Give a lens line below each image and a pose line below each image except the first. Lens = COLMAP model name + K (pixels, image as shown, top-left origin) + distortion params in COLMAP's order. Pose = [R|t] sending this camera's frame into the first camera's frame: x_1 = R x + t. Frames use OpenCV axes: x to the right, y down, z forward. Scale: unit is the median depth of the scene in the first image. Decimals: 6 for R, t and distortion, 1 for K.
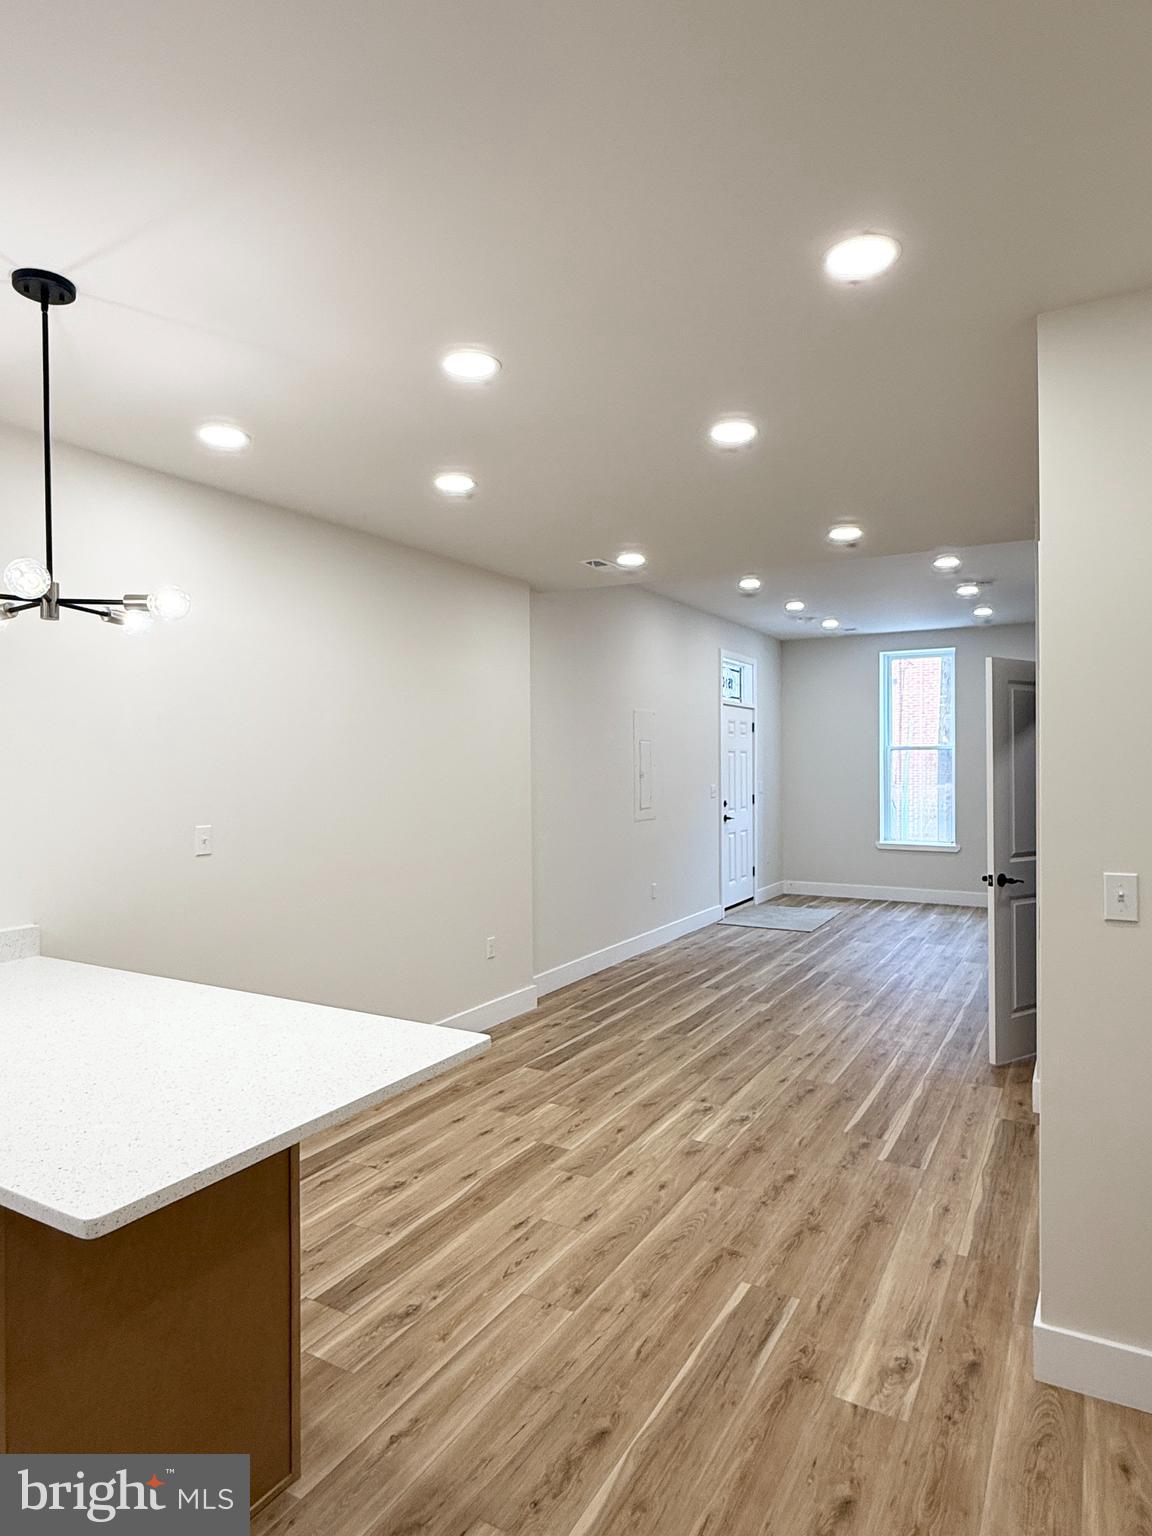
lens RADIAL K [[904.0, 0, 580.6], [0, 904.0, 769.5], [0, 0, 1]] dist [0.004054, -0.000980]
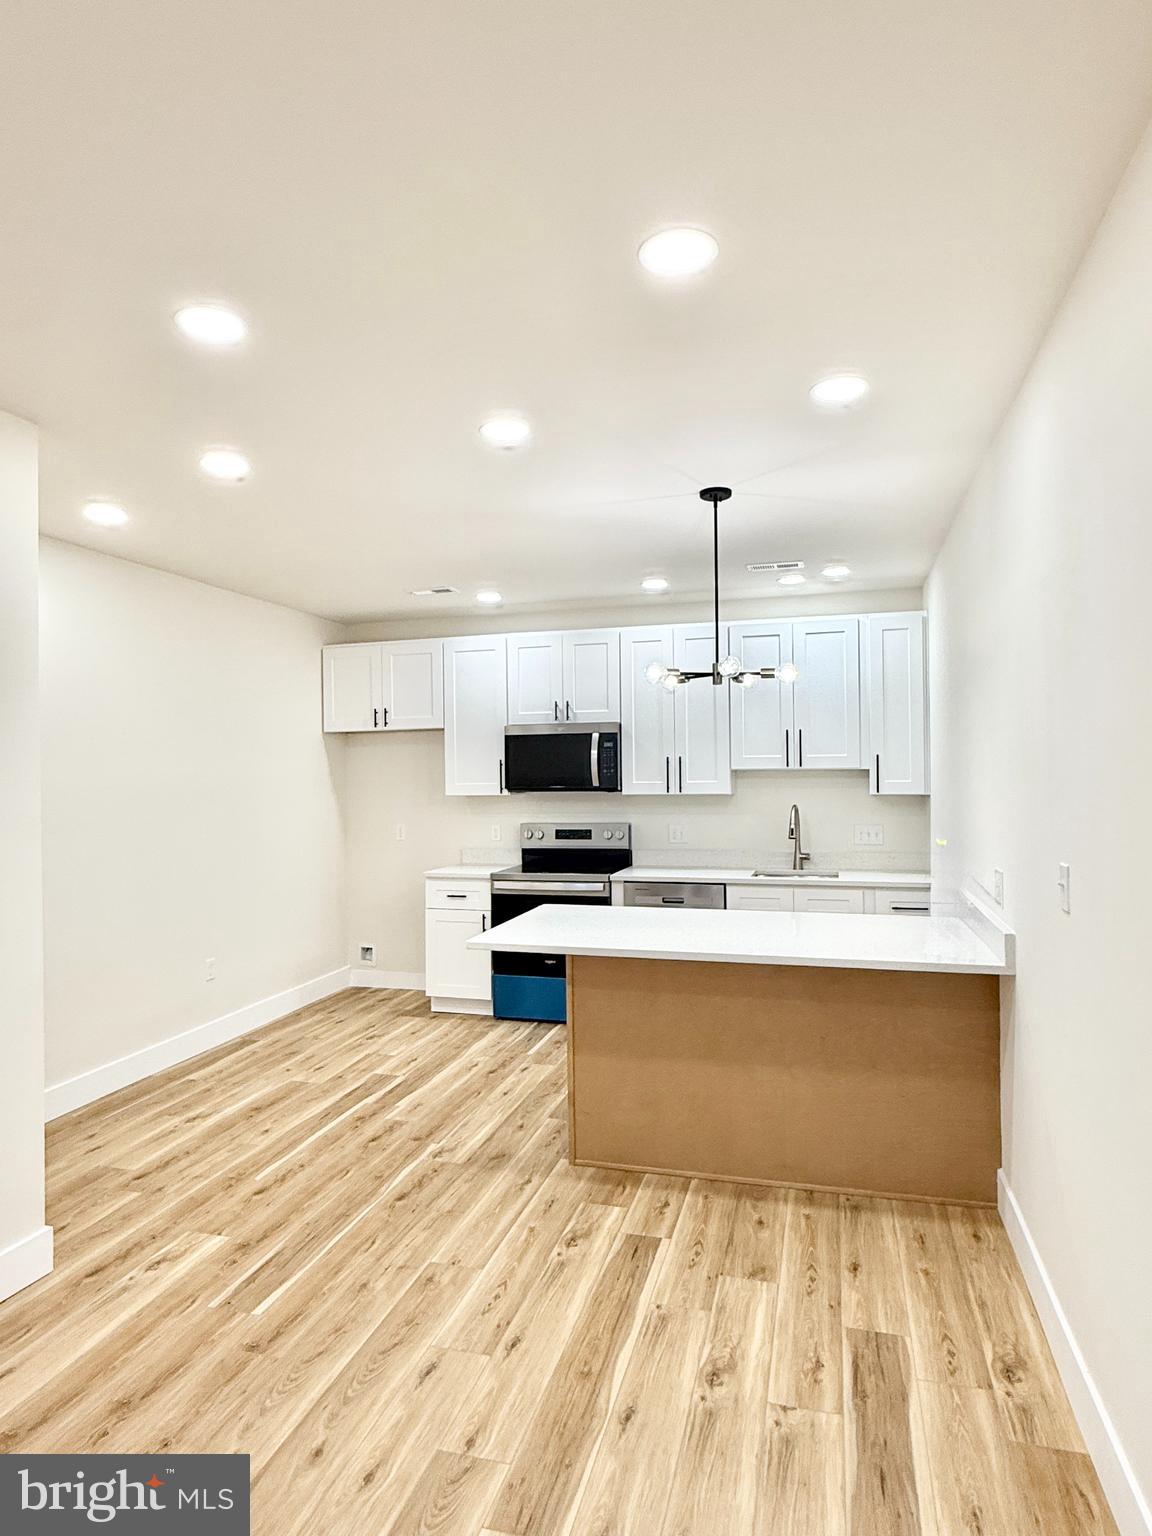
lens RADIAL K [[904.0, 0, 574.0], [0, 904.0, 768.5], [0, 0, 1]] dist [0.004054, -0.000980]
pose [[-0.970689, 0.015476, -0.239841, 0.069339], [0.014671, 0.999879, 0.005145, -0.014136], [0.239892, 0.001475, -0.970799, 1.858281]]
